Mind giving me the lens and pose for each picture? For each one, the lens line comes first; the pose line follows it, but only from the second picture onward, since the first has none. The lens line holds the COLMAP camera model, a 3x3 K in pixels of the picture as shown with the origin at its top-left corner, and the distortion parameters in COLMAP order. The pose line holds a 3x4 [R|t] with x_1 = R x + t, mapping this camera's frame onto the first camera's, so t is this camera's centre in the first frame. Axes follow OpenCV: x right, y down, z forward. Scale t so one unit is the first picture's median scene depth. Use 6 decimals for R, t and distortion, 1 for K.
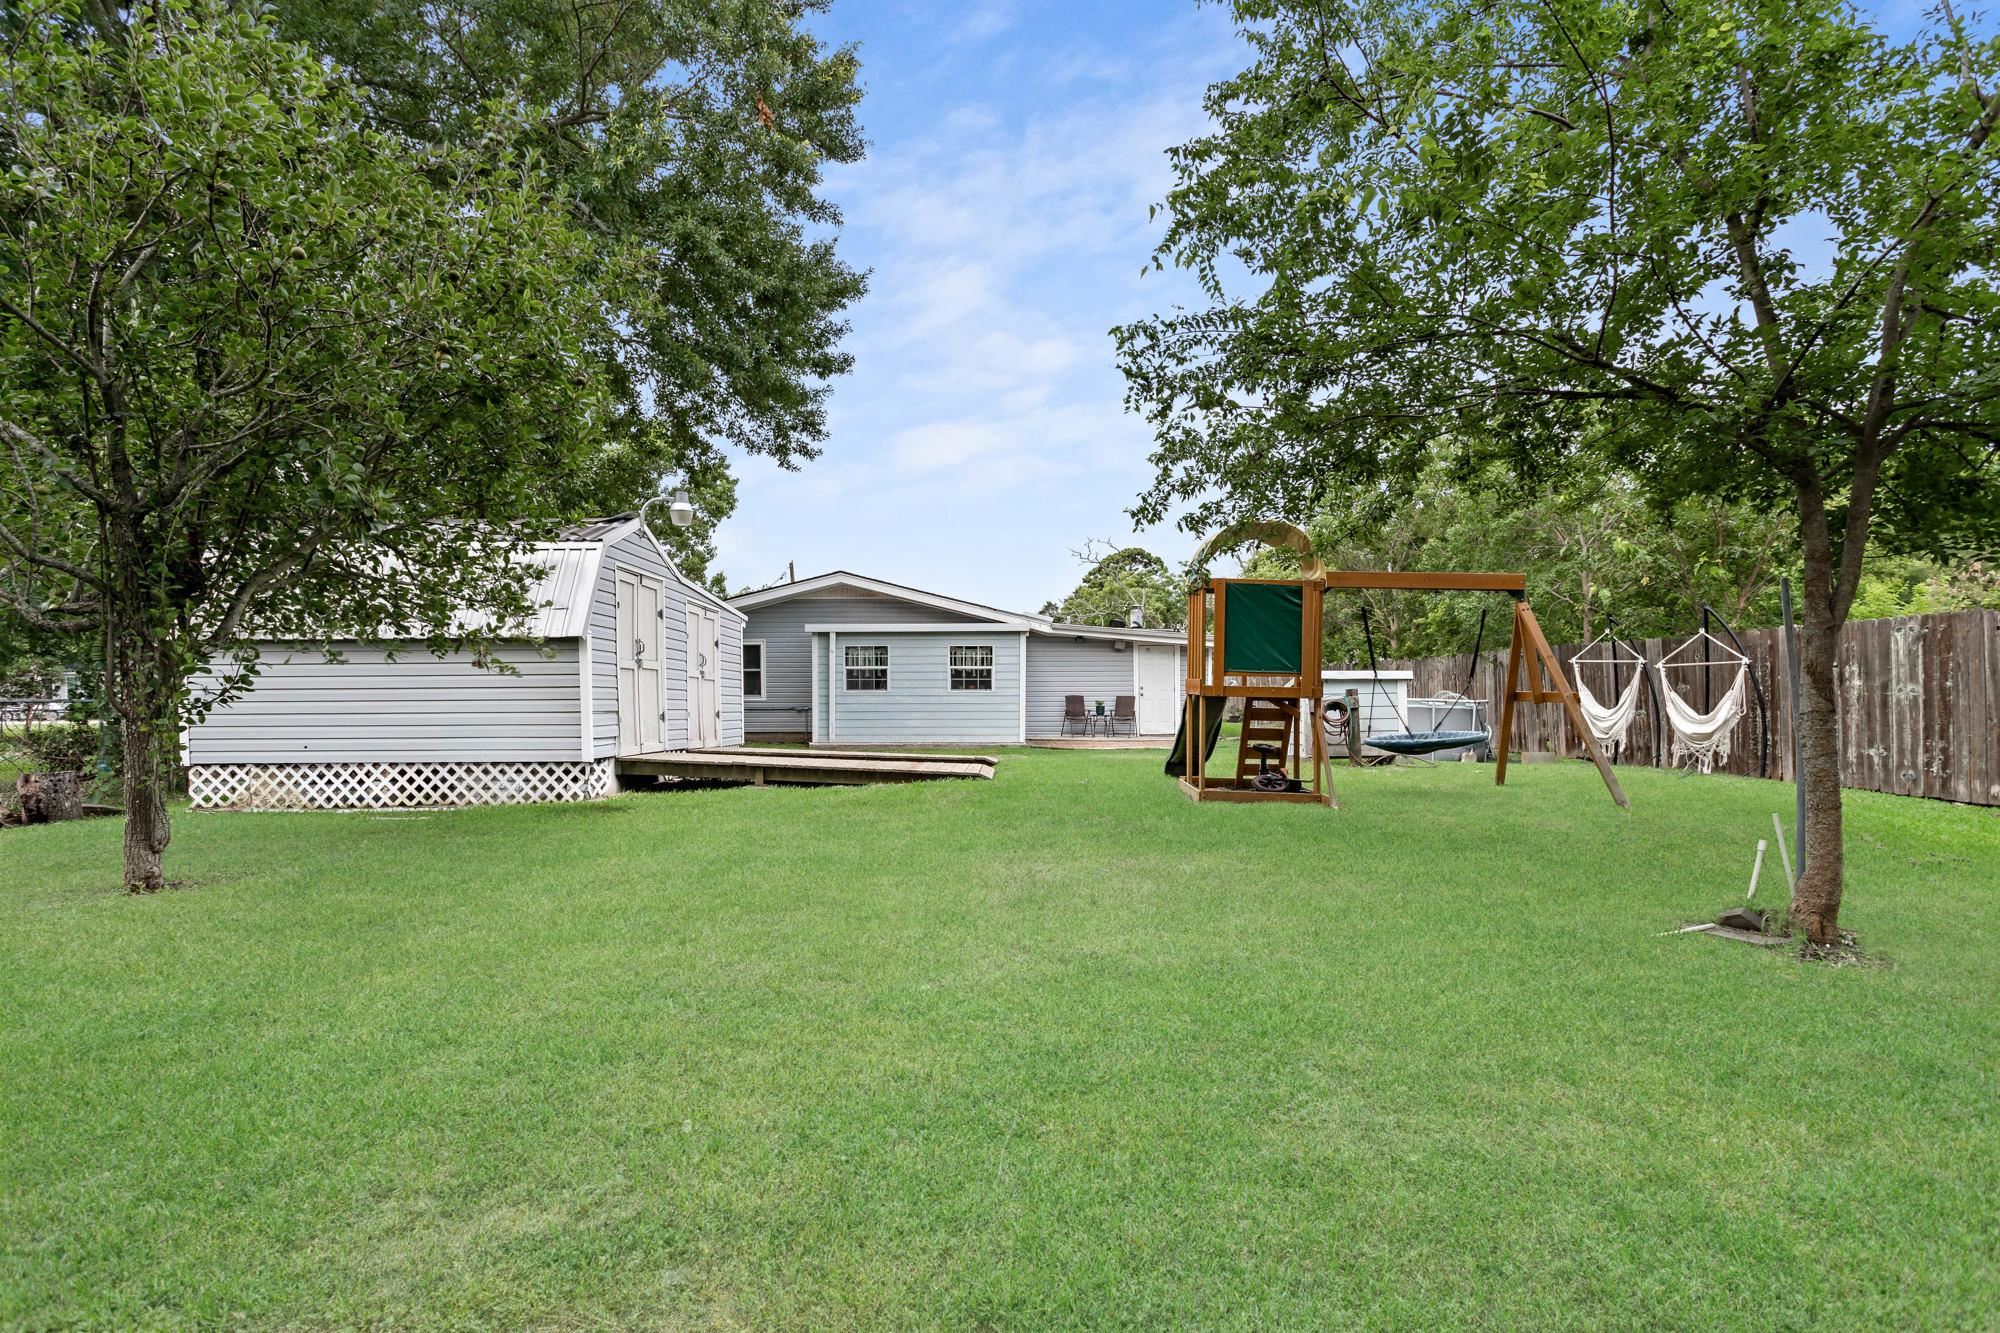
lens RADIAL K [[1005.9, 0, 1008.8], [0, 1005.9, 679.5], [0, 0, 1]] dist [0.002825, 0.000119]
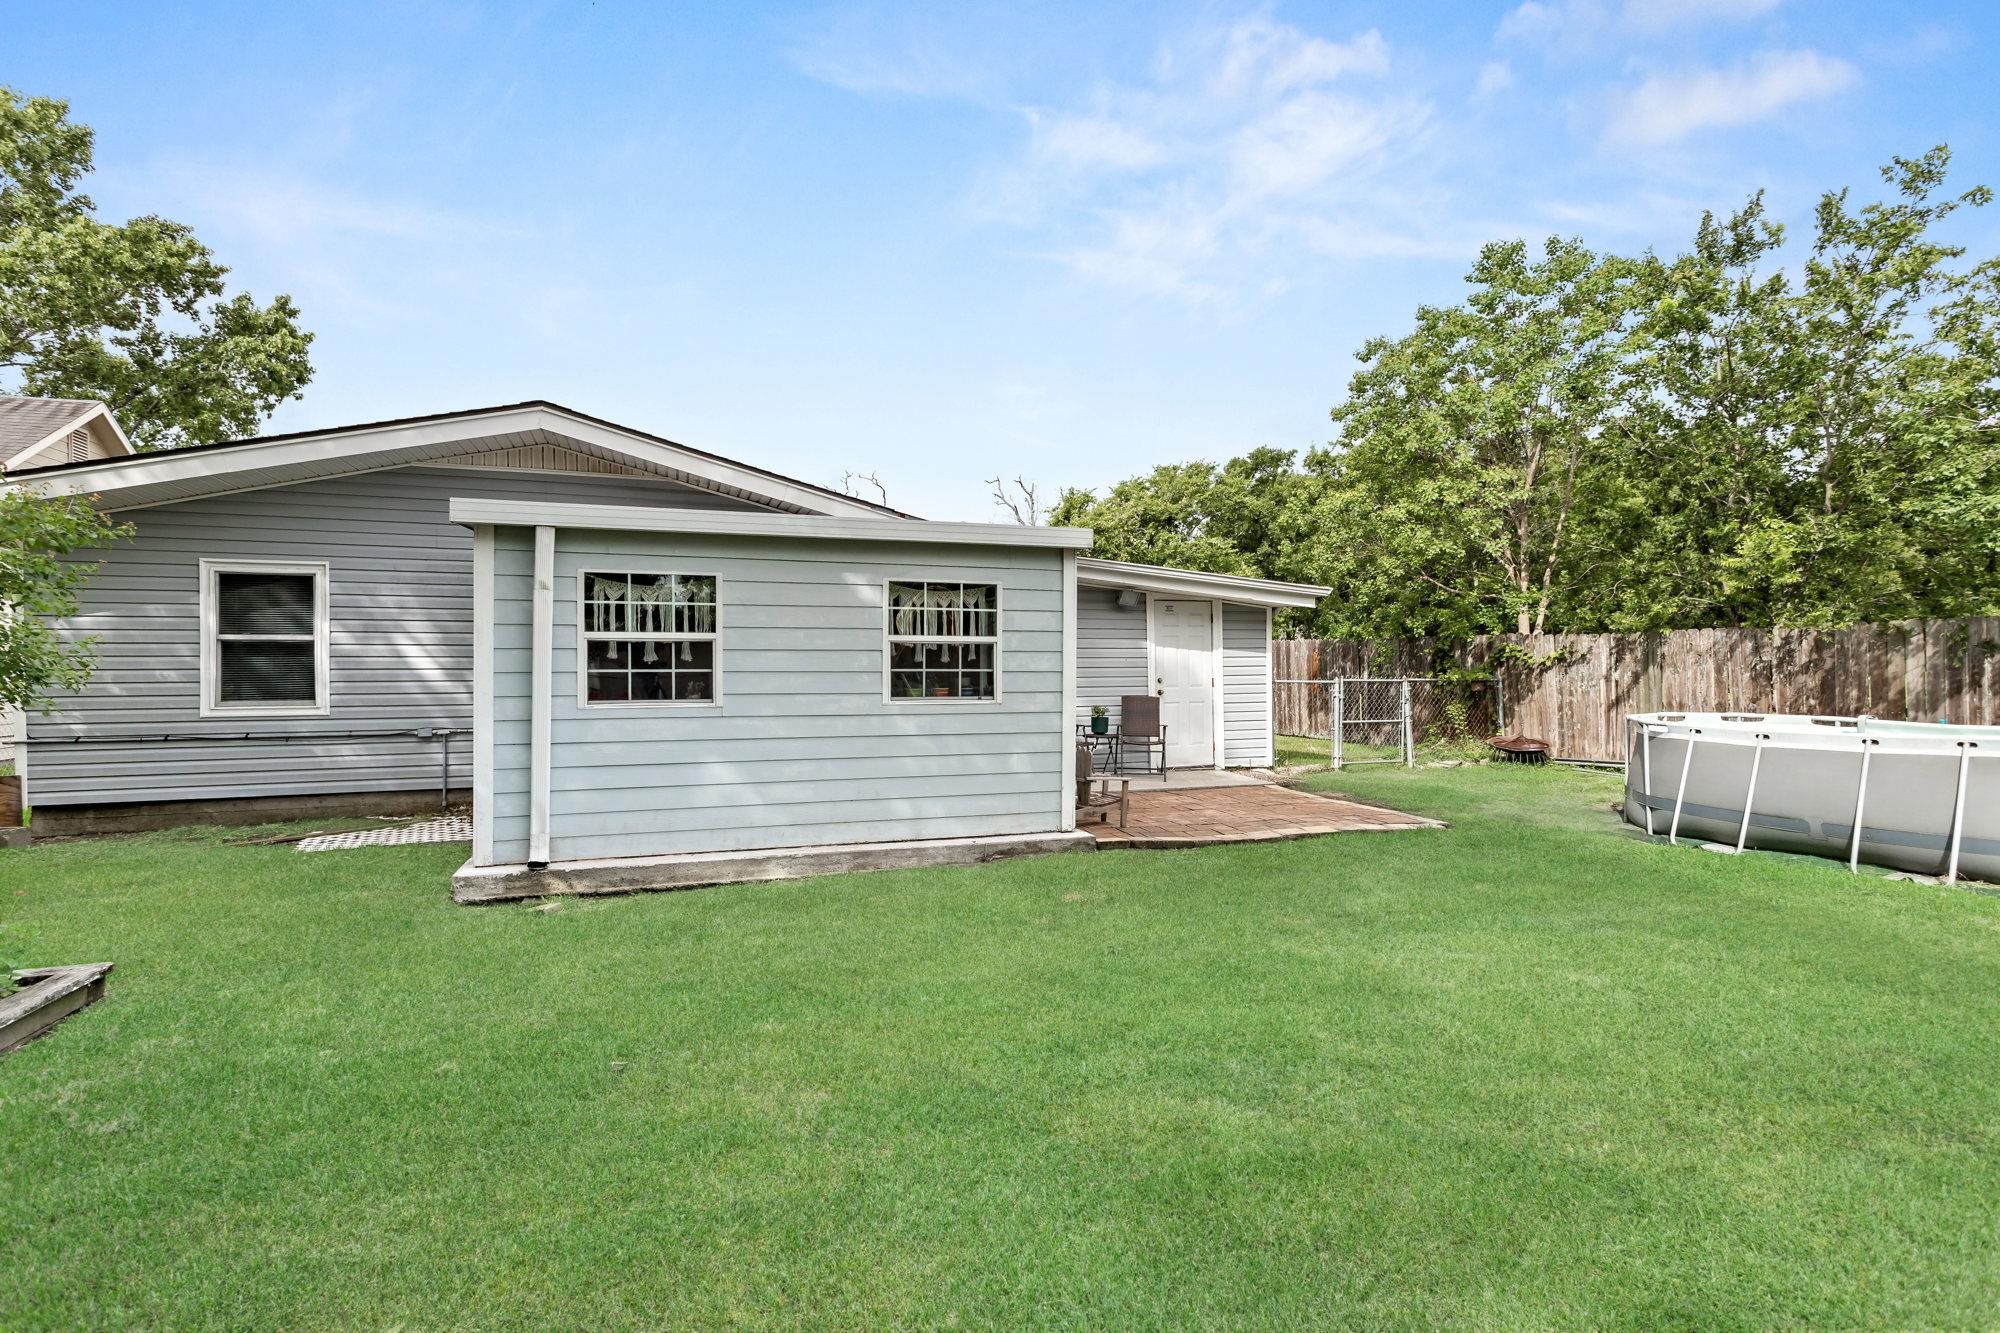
lens RADIAL K [[968.2, 0, 992.7], [0, 968.2, 666.6], [0, 0, 1]] dist [-0.000519, 0.000432]
pose [[0.946345, 0.004318, 0.323130, -0.137723], [-0.010256, 0.999808, 0.016676, -0.007959], [-0.322996, -0.019095, 0.946208, 0.646323]]
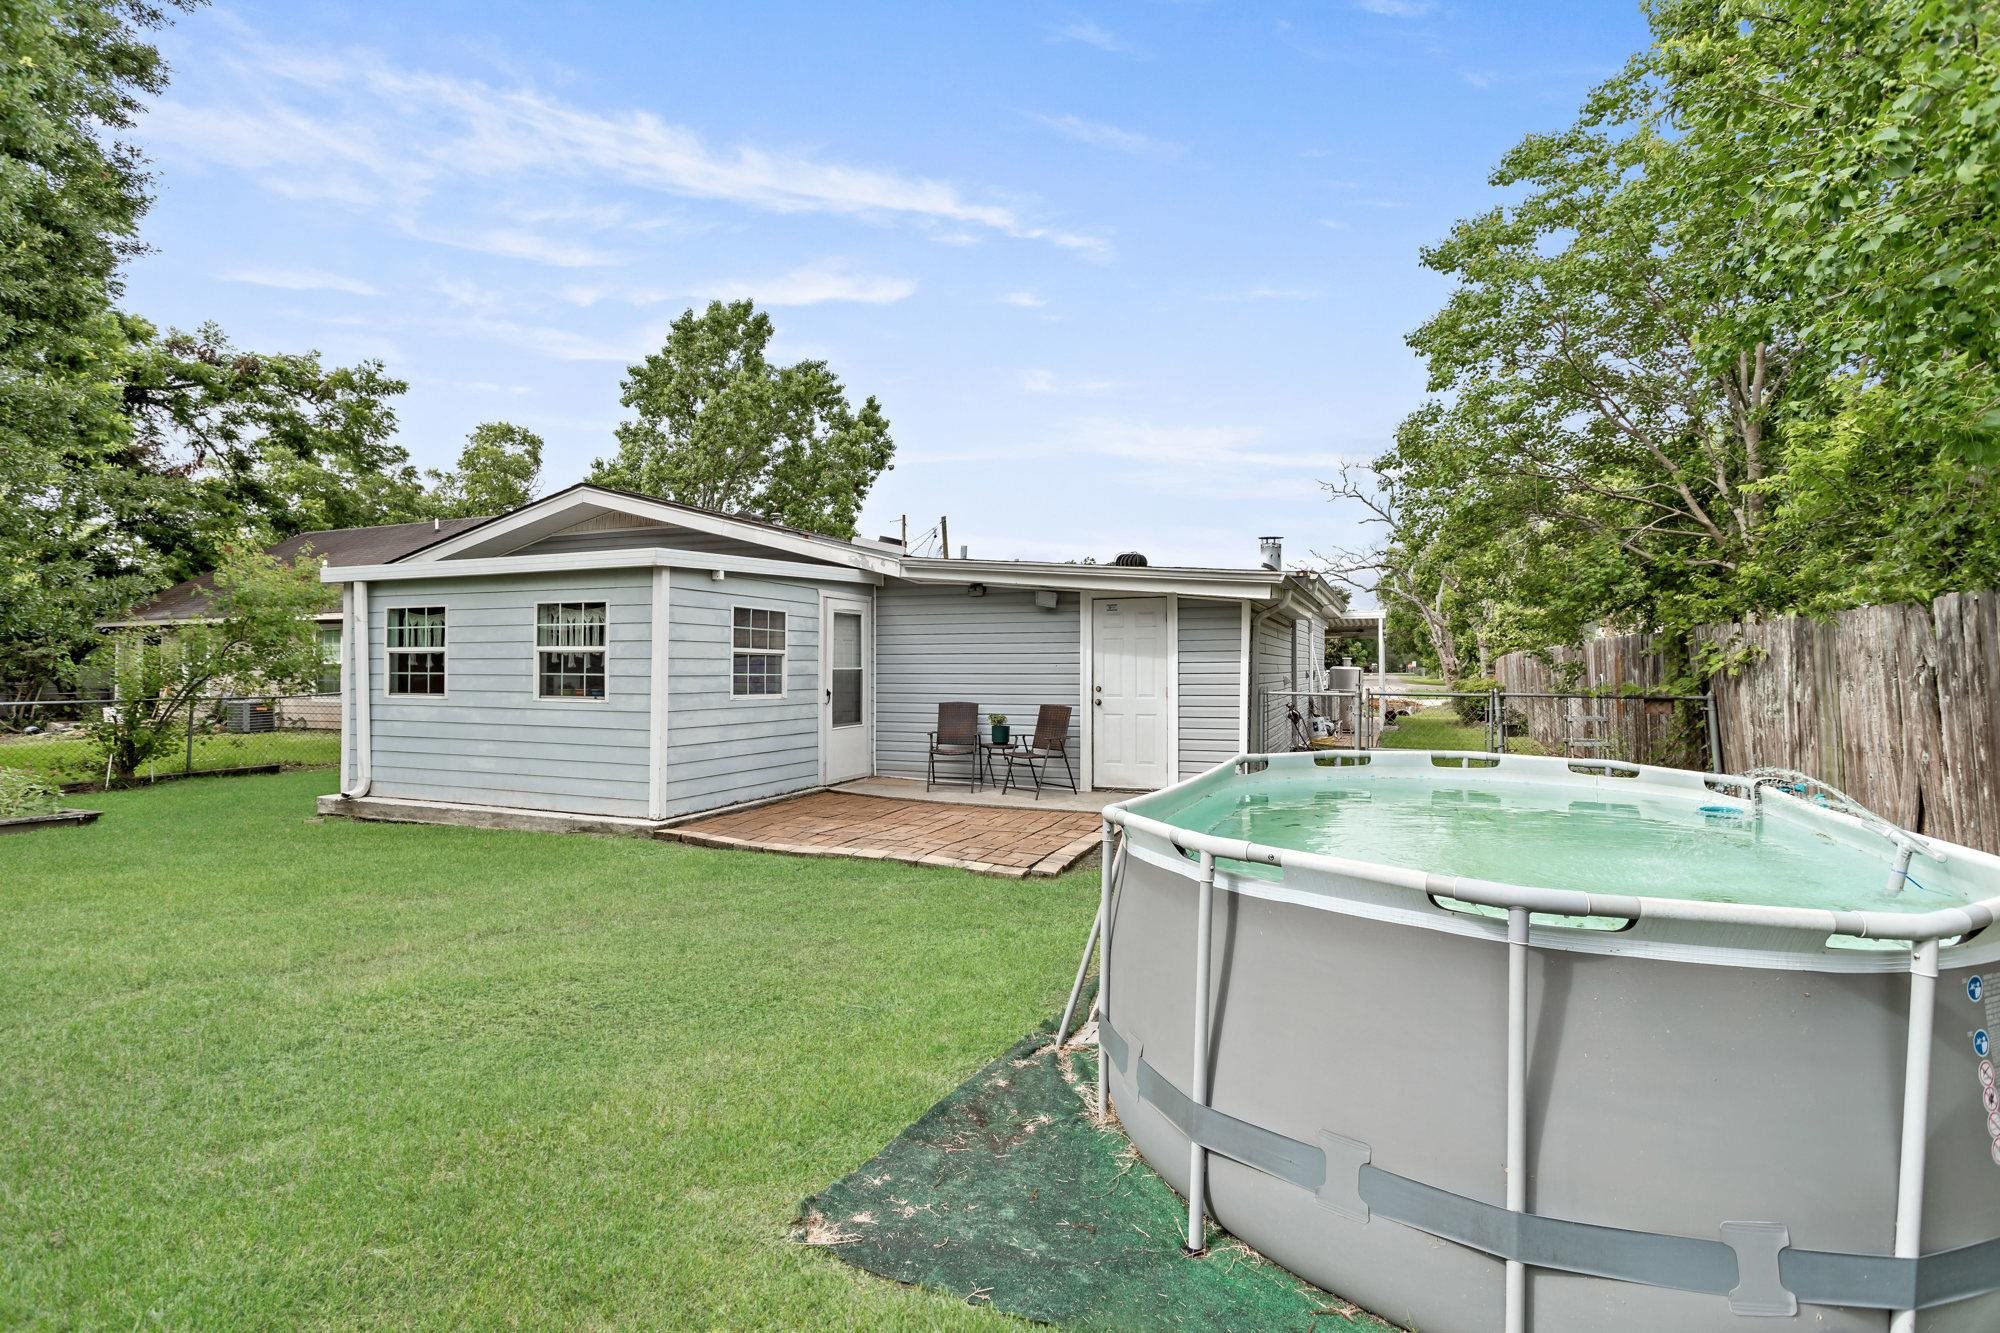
lens RADIAL K [[968.2, 0, 996.0], [0, 968.2, 658.4], [0, 0, 1]] dist [-0.000519, 0.000432]
pose [[0.919726, 0.002875, -0.392550, 0.317272], [-0.000381, 0.999979, 0.006432, -0.010650], [0.392560, -0.005766, 0.919708, 0.664646]]
